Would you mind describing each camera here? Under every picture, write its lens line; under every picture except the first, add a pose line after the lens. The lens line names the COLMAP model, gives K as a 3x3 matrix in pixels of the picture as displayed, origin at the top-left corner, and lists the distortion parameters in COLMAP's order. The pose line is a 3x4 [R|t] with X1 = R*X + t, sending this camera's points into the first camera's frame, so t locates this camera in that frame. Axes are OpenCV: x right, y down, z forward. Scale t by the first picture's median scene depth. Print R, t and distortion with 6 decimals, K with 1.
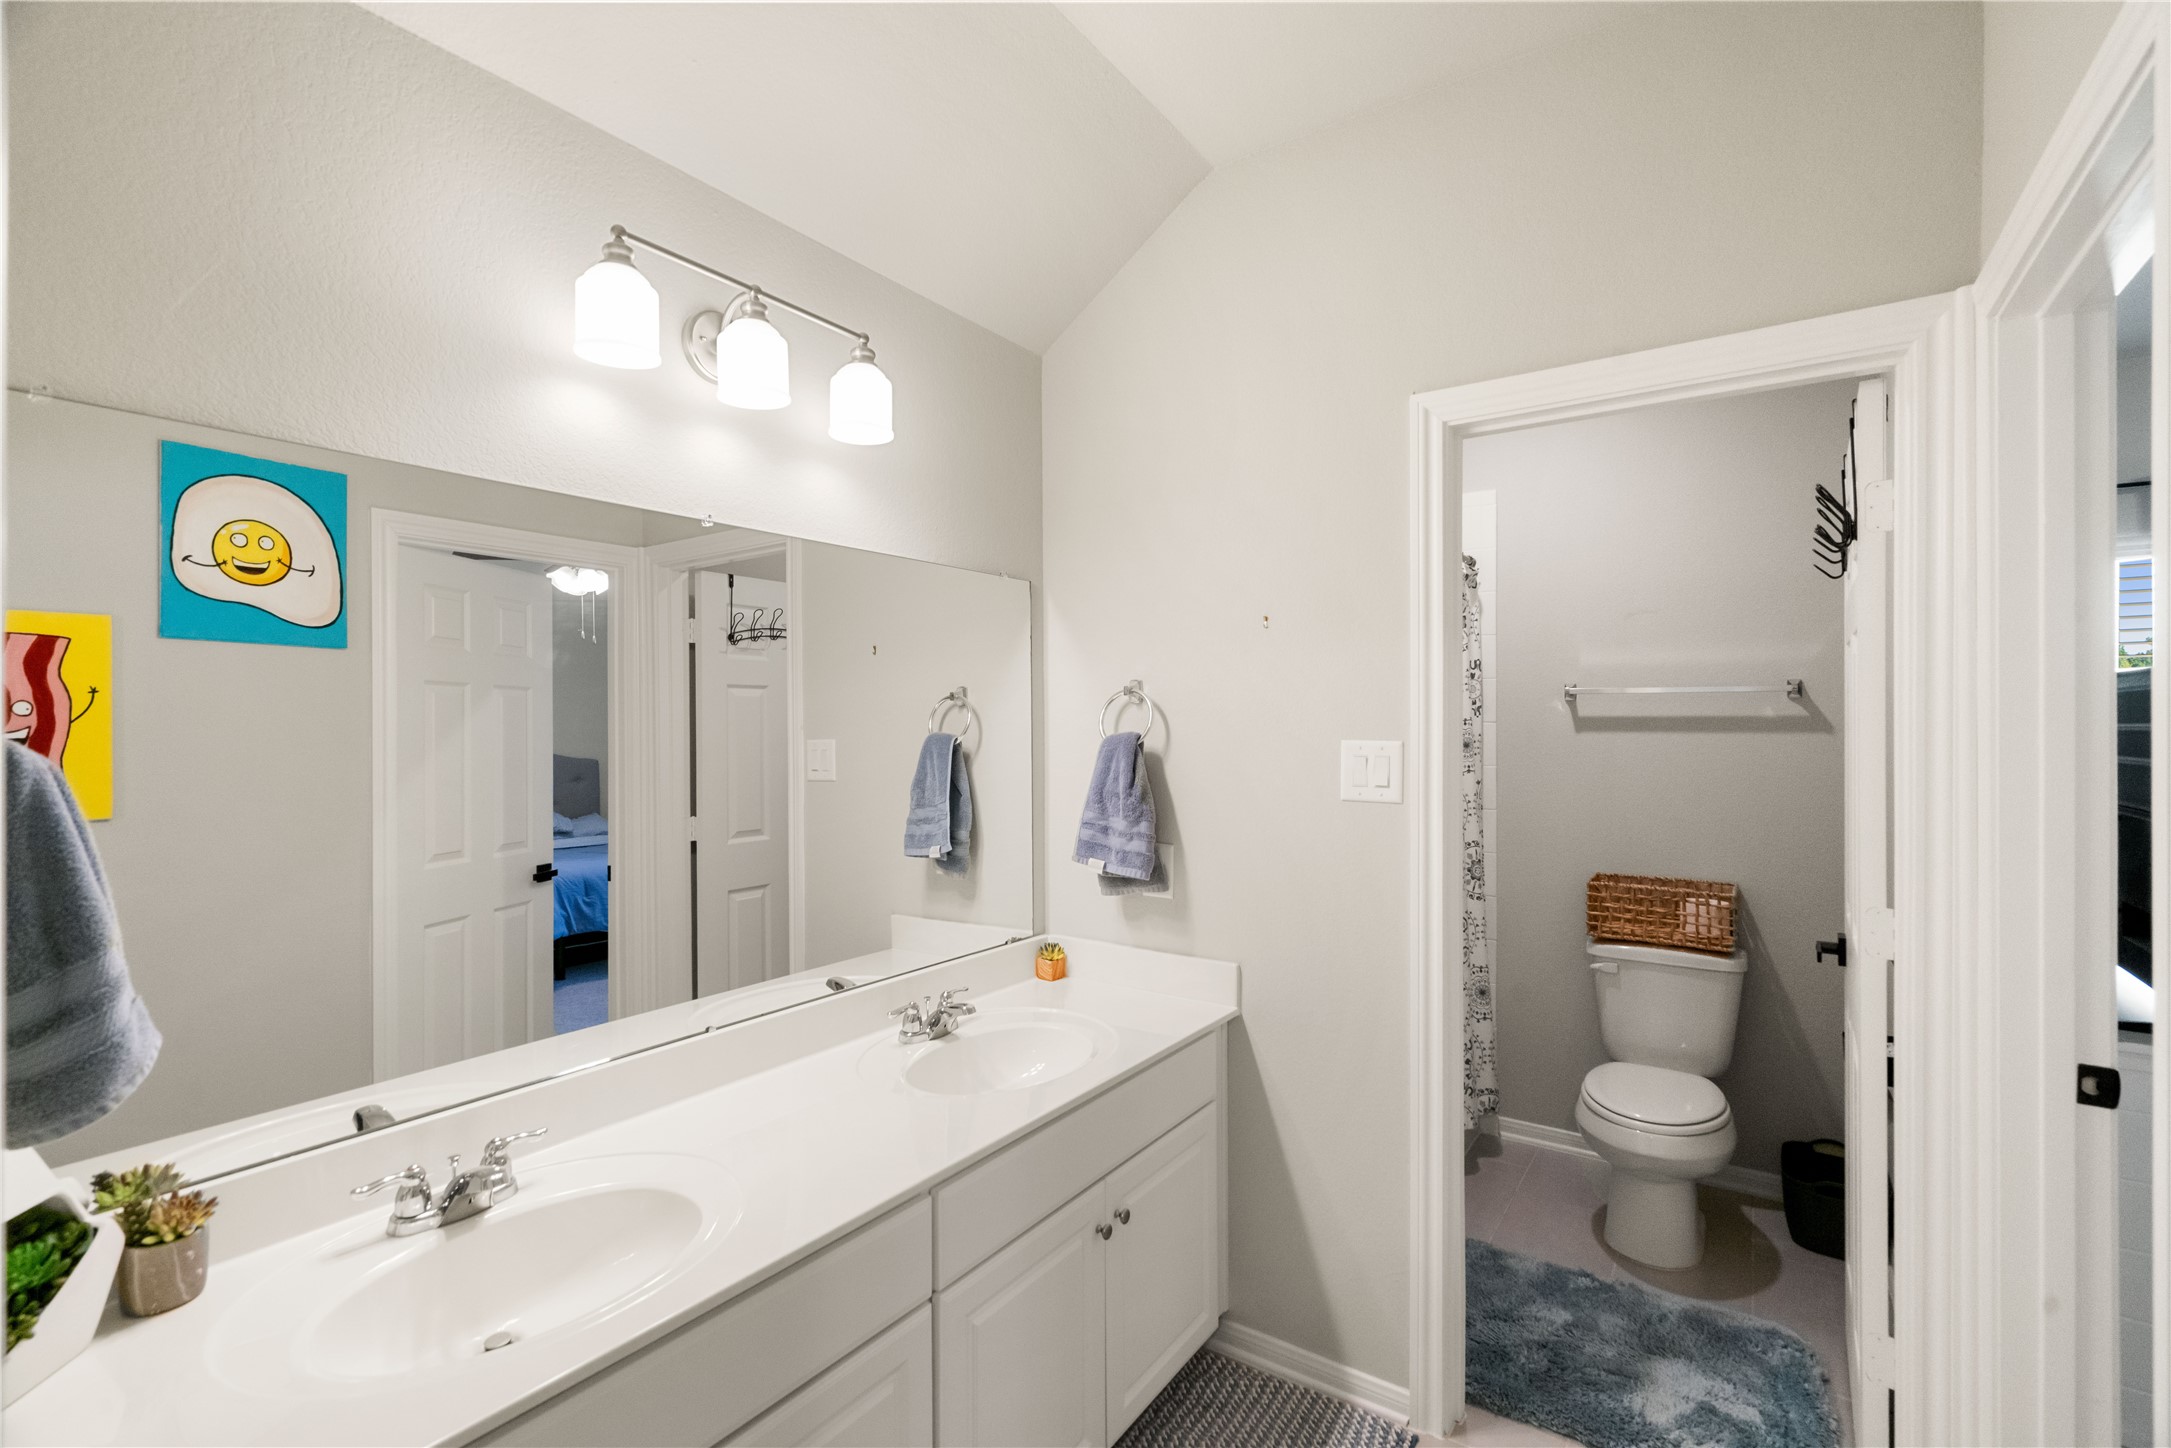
lens RADIAL K [[992.3, 0, 1081.3], [0, 992.3, 716.5], [0, 0, 1]] dist [-0.002031, 0.000788]
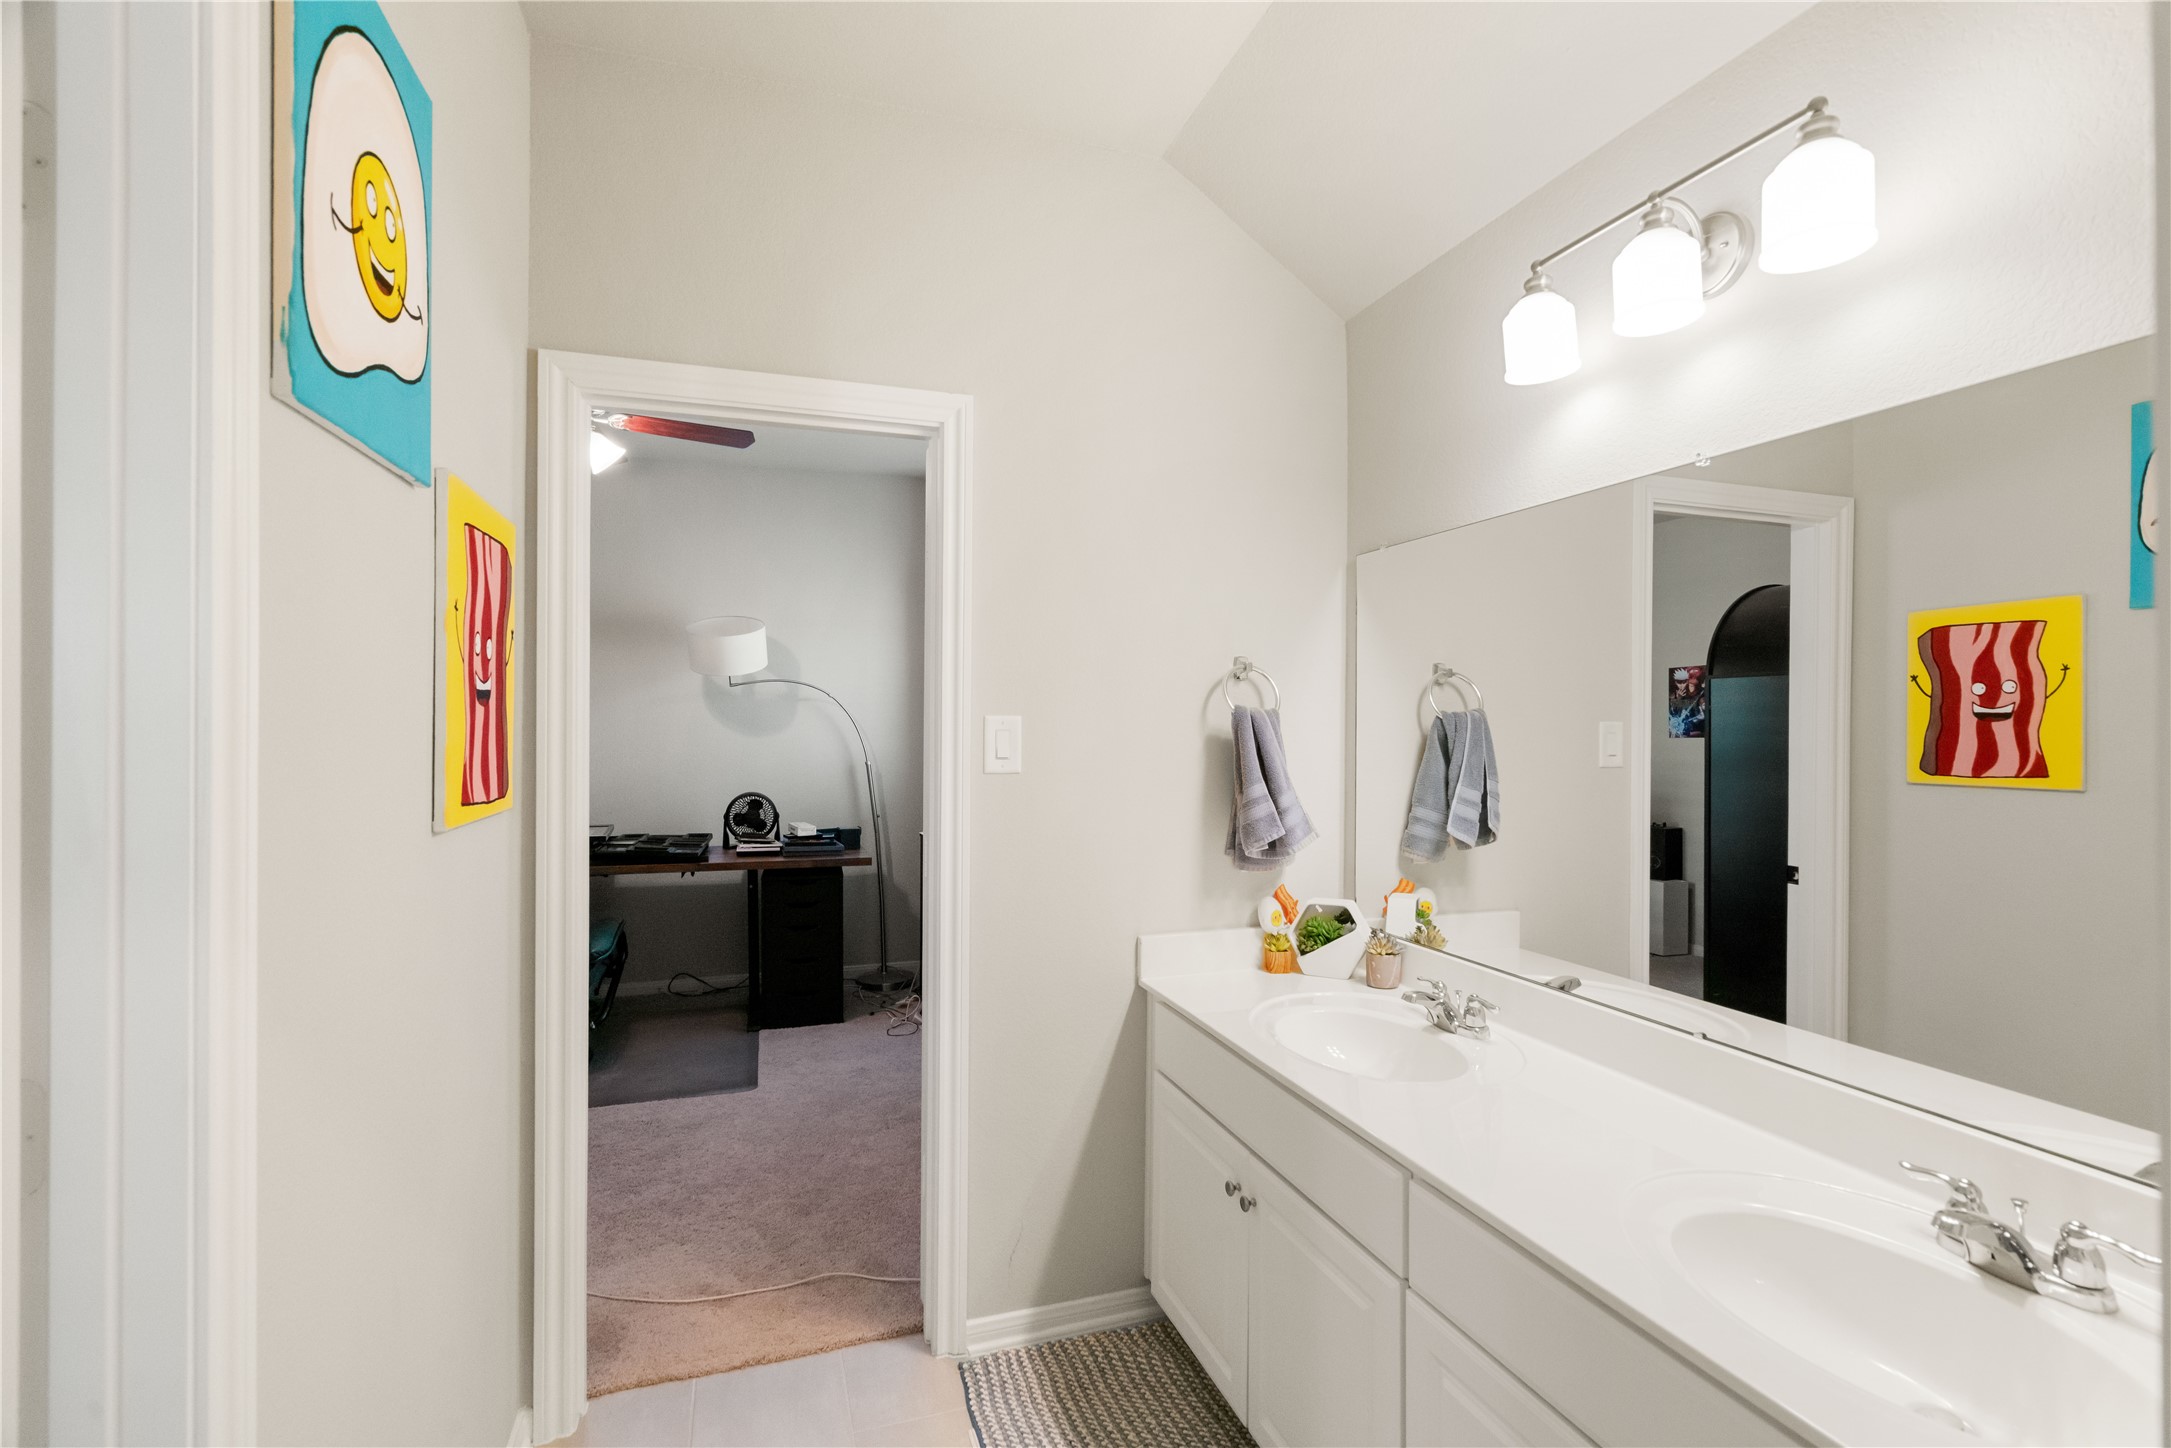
lens RADIAL K [[992.3, 0, 1081.3], [0, 992.3, 716.5], [0, 0, 1]] dist [-0.002031, 0.000788]
pose [[-0.588410, 0.003654, -0.808554, 0.497190], [0.004769, 0.999988, 0.001048, 0.020418], [0.808548, -0.003239, -0.588421, 0.804373]]
